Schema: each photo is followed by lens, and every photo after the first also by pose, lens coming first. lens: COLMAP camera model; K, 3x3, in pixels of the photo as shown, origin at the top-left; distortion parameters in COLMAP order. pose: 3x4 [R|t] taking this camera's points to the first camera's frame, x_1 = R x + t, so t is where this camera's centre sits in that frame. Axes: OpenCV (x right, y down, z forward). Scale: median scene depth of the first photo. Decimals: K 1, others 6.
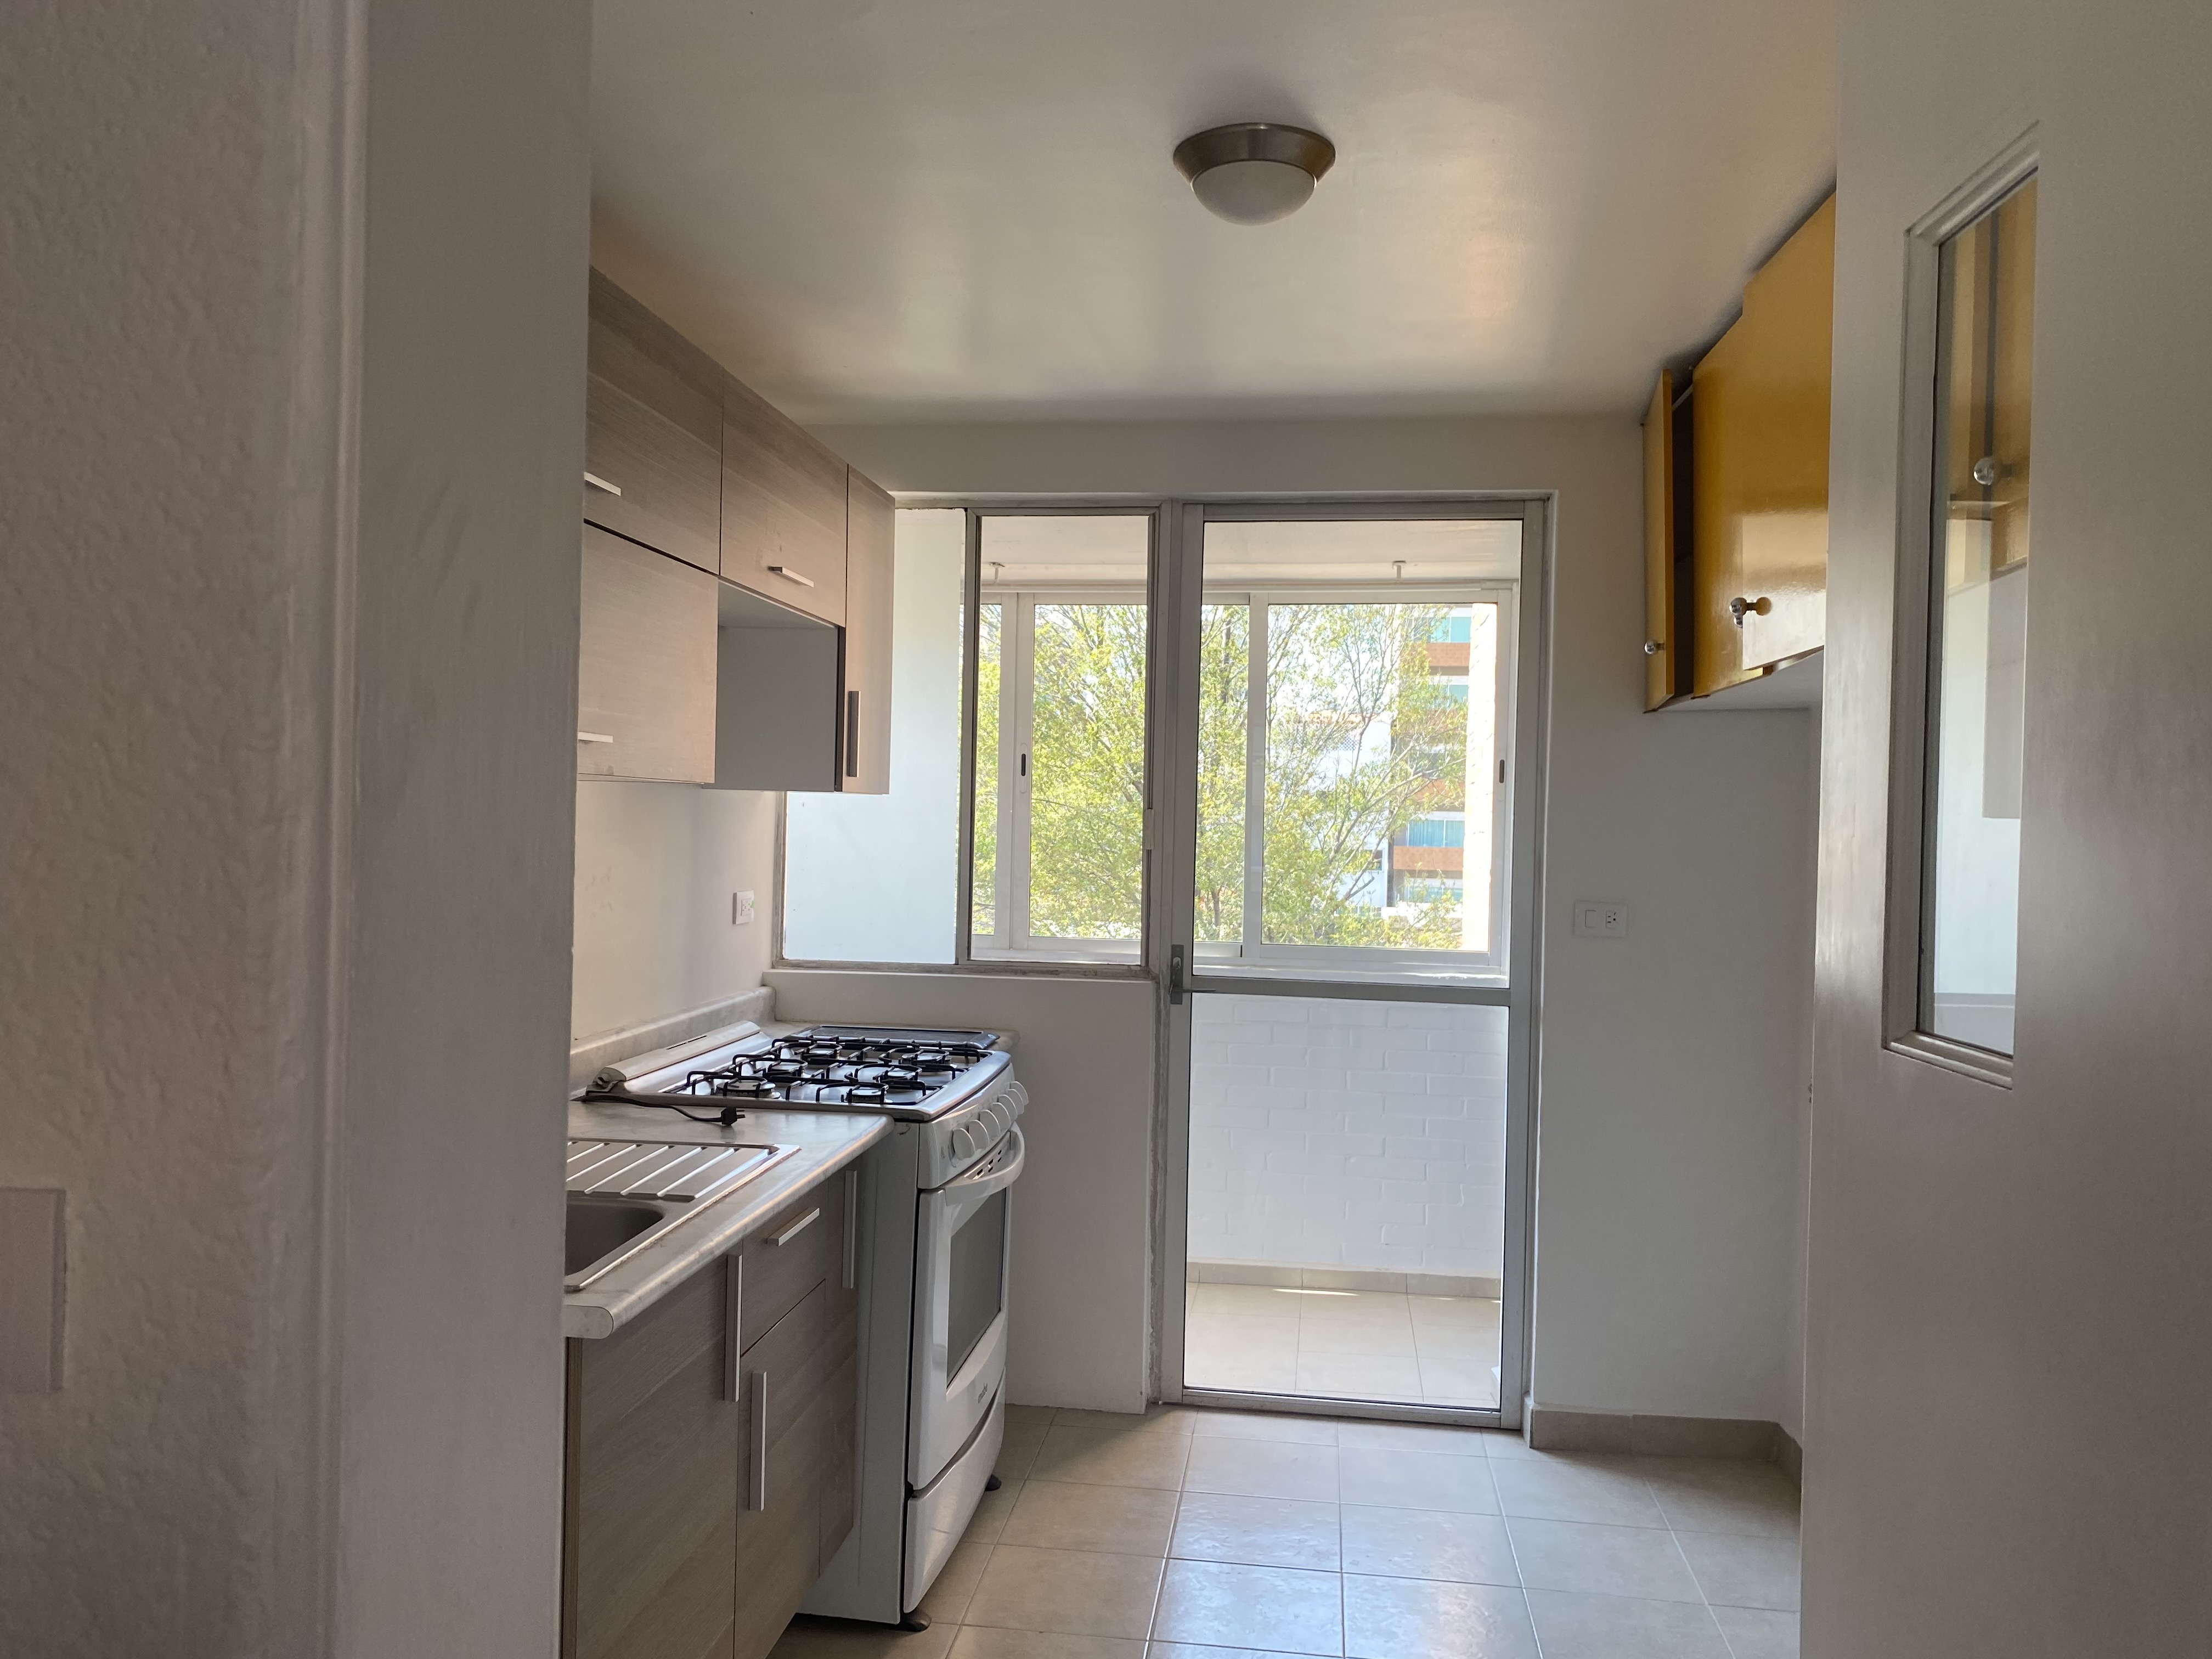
lens RADIAL K [[1668.4, 0, 1090.1], [0, 1668.4, 841.6], [0, 0, 1]] dist [0.086473, -0.113316]
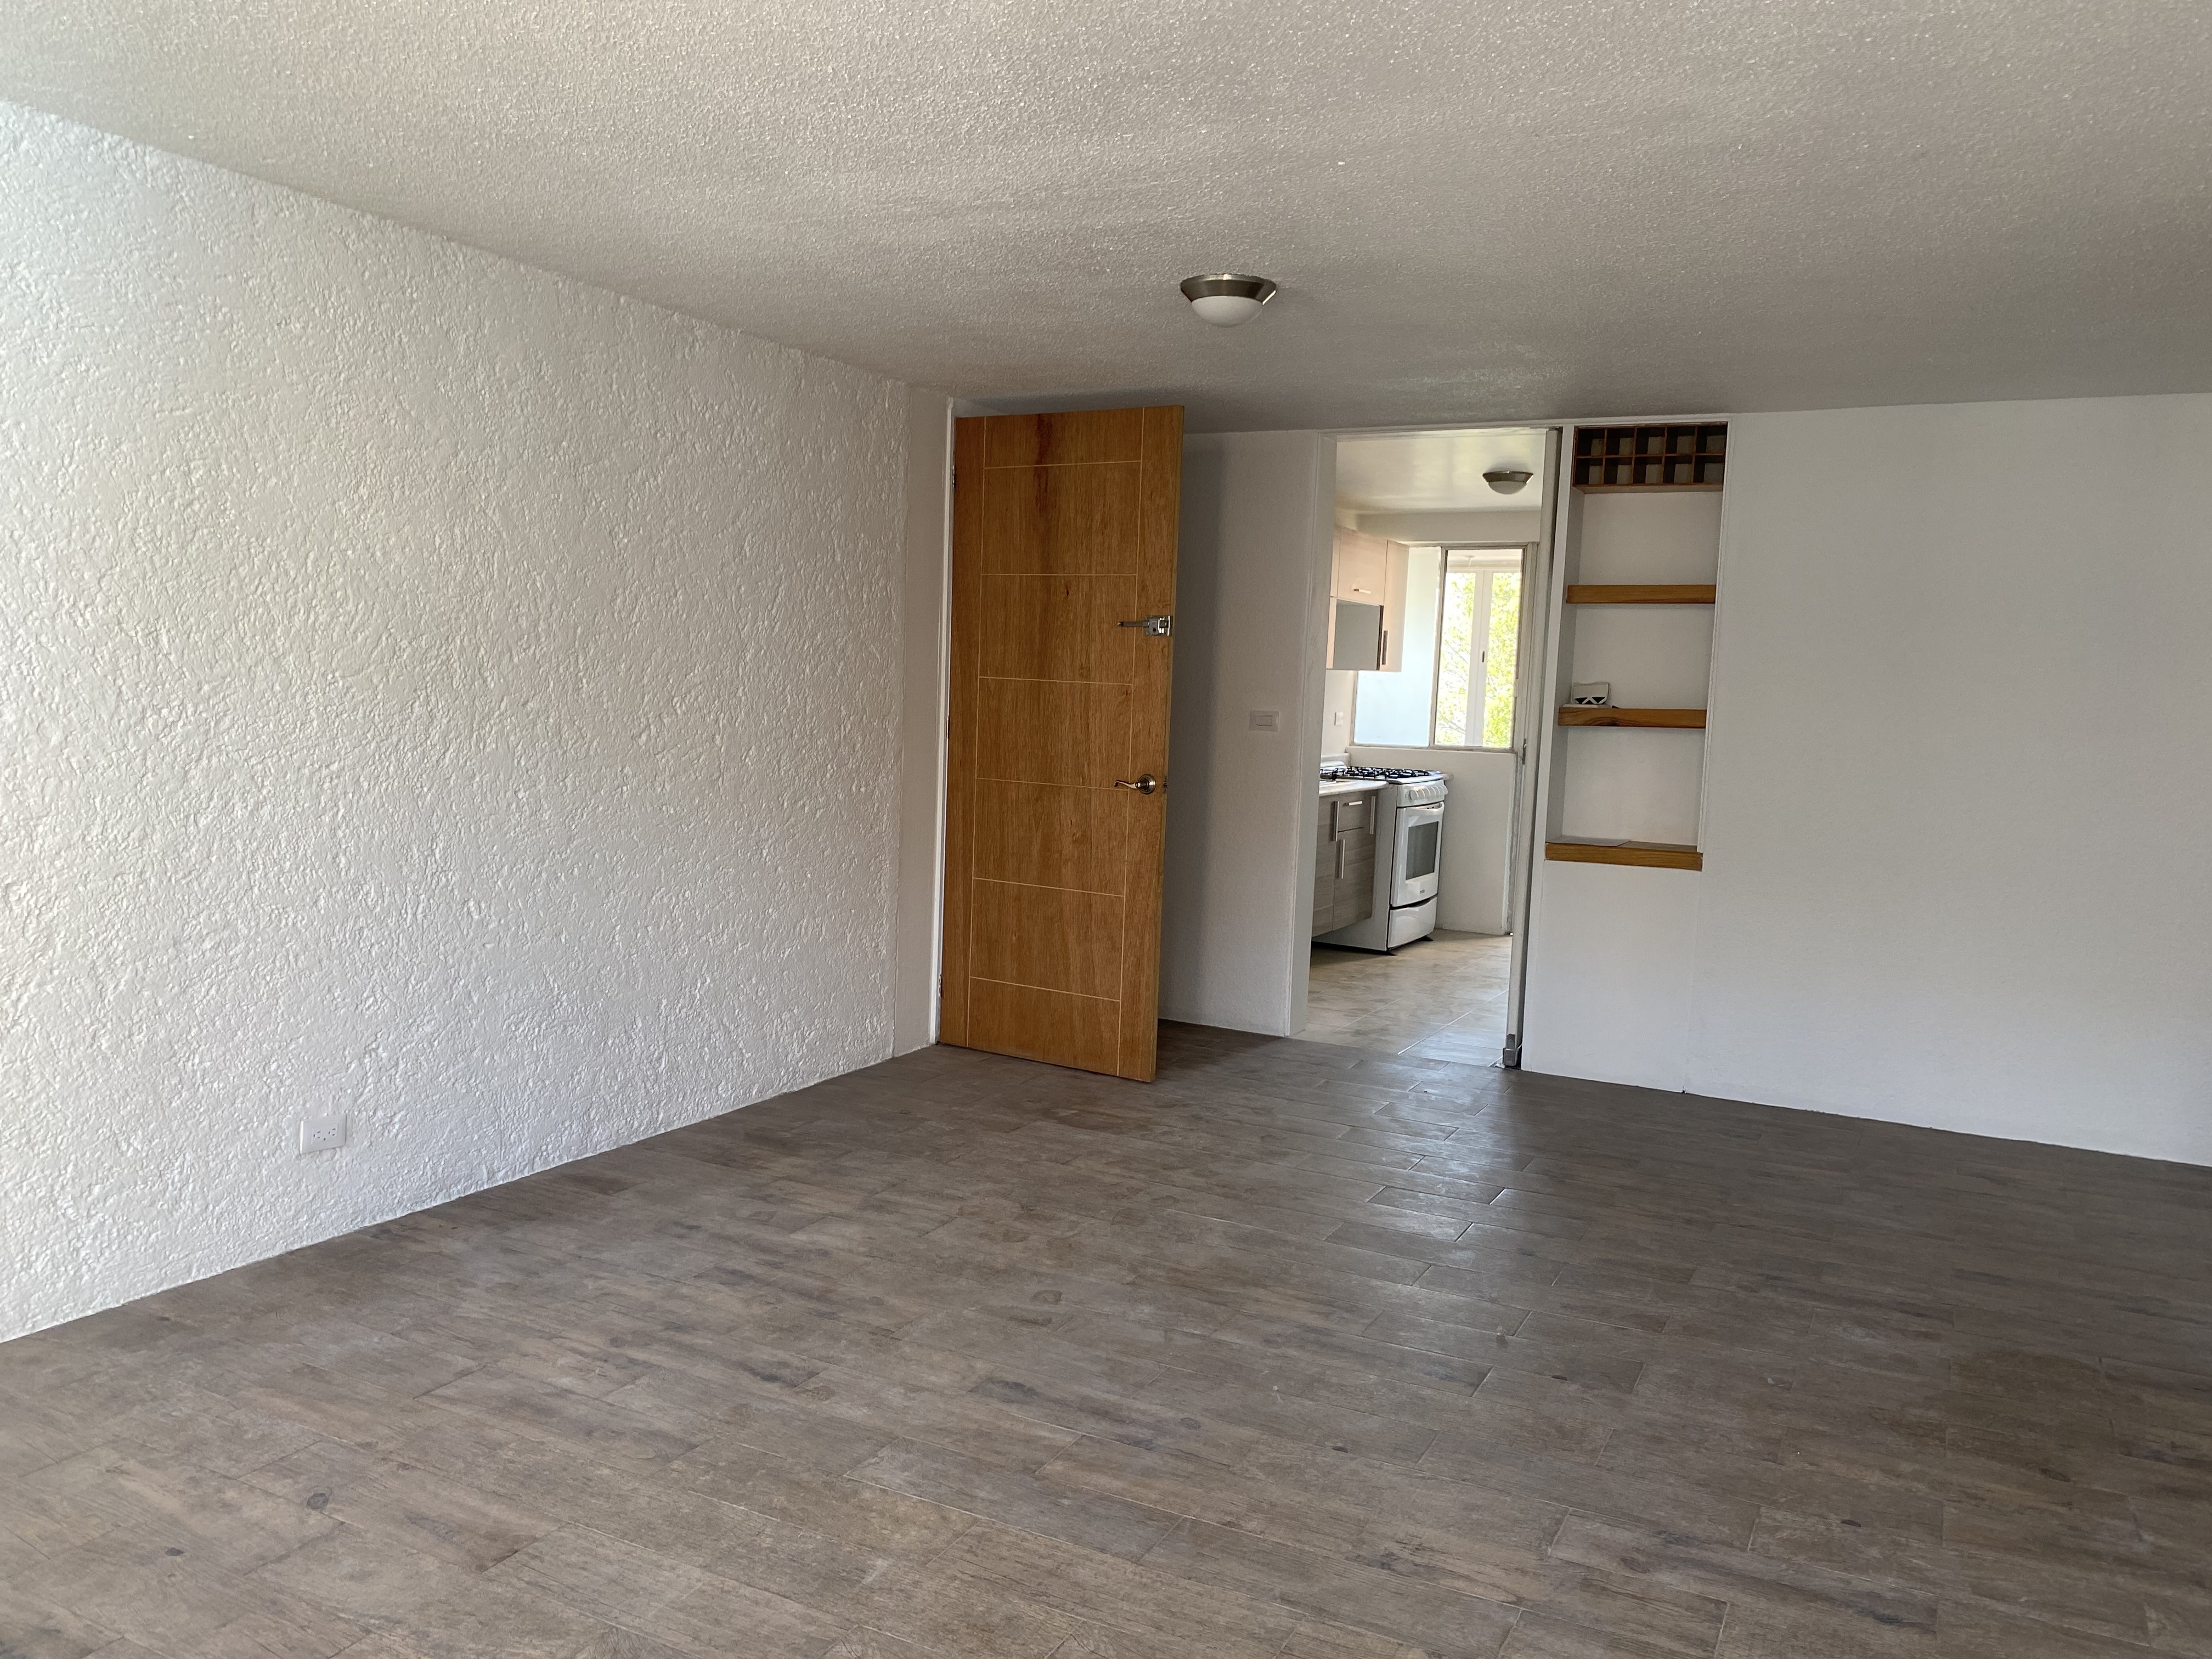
lens RADIAL K [[1668.4, 0, 1090.1], [0, 1668.4, 841.6], [0, 0, 1]] dist [0.086473, -0.113316]
pose [[0.940946, 0.045089, -0.335541, 0.302982], [-0.020316, 0.996826, 0.076980, 0.042073], [0.337947, -0.065617, 0.938875, -1.551972]]
